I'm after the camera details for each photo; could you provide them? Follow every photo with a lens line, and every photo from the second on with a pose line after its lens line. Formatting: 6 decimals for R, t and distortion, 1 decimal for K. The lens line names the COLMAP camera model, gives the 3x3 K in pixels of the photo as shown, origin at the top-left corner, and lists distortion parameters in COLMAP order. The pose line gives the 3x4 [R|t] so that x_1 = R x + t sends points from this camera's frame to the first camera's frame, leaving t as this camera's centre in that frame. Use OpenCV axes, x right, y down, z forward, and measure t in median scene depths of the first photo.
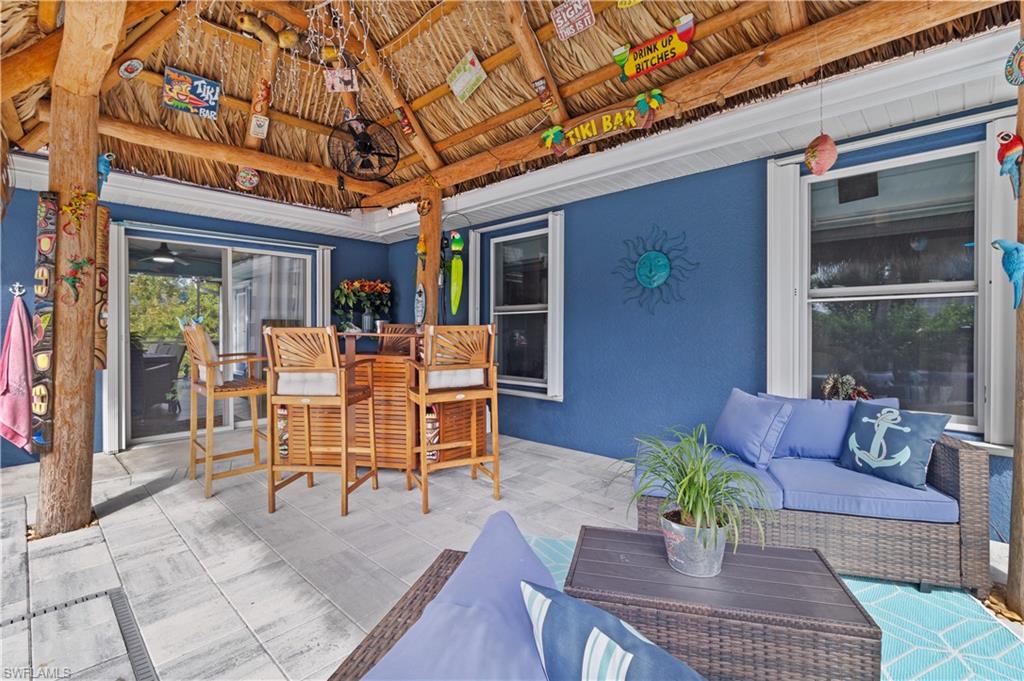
lens RADIAL K [[472.5, 0, 511.2], [0, 472.5, 331.1], [0, 0, 1]] dist [0.005354, -0.000050]
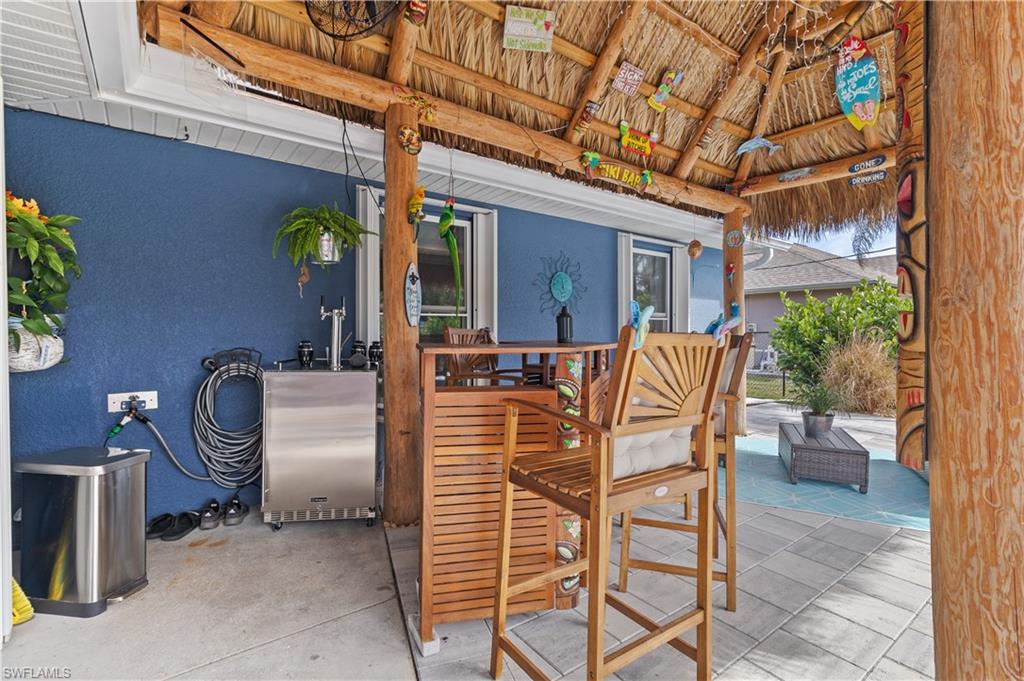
lens RADIAL K [[472.5, 0, 511.7], [0, 472.5, 336.6], [0, 0, 1]] dist [0.005354, -0.000050]
pose [[0.153729, -0.009093, 0.988071, -1.204798], [0.002343, 0.999958, 0.008837, -0.013965], [-0.988110, 0.000957, 0.153744, 1.189793]]
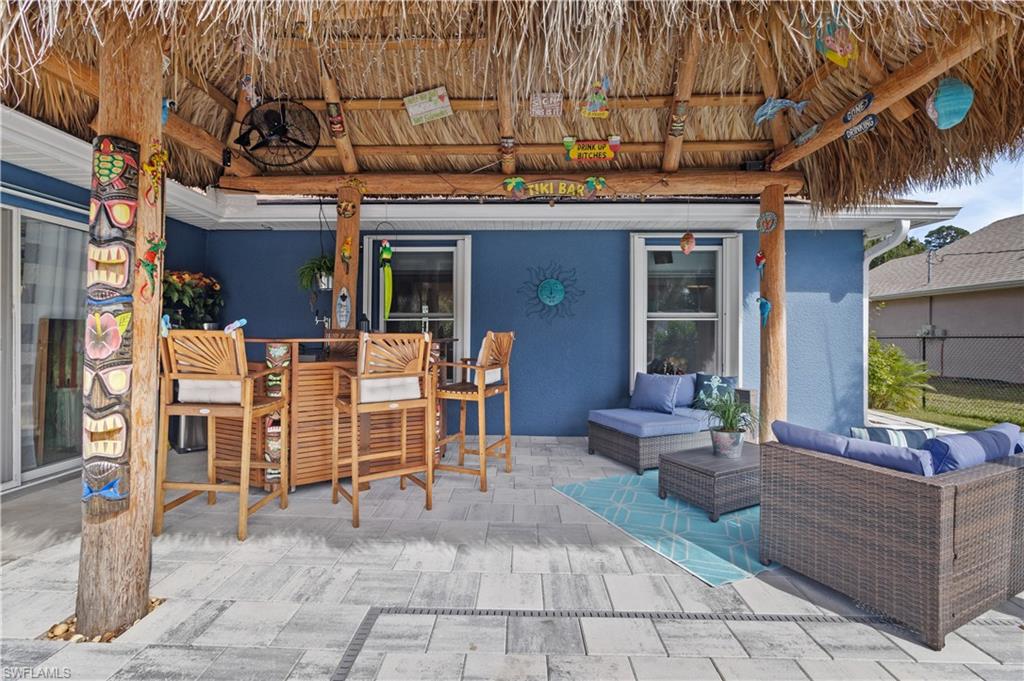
lens RADIAL K [[472.5, 0, 512.1], [0, 472.5, 332.7], [0, 0, 1]] dist [0.005354, -0.000050]
pose [[0.734592, 0.006683, 0.678476, -0.913081], [-0.002891, 0.999973, -0.006719, -0.003331], [-0.678503, 0.002974, 0.734592, 0.082365]]
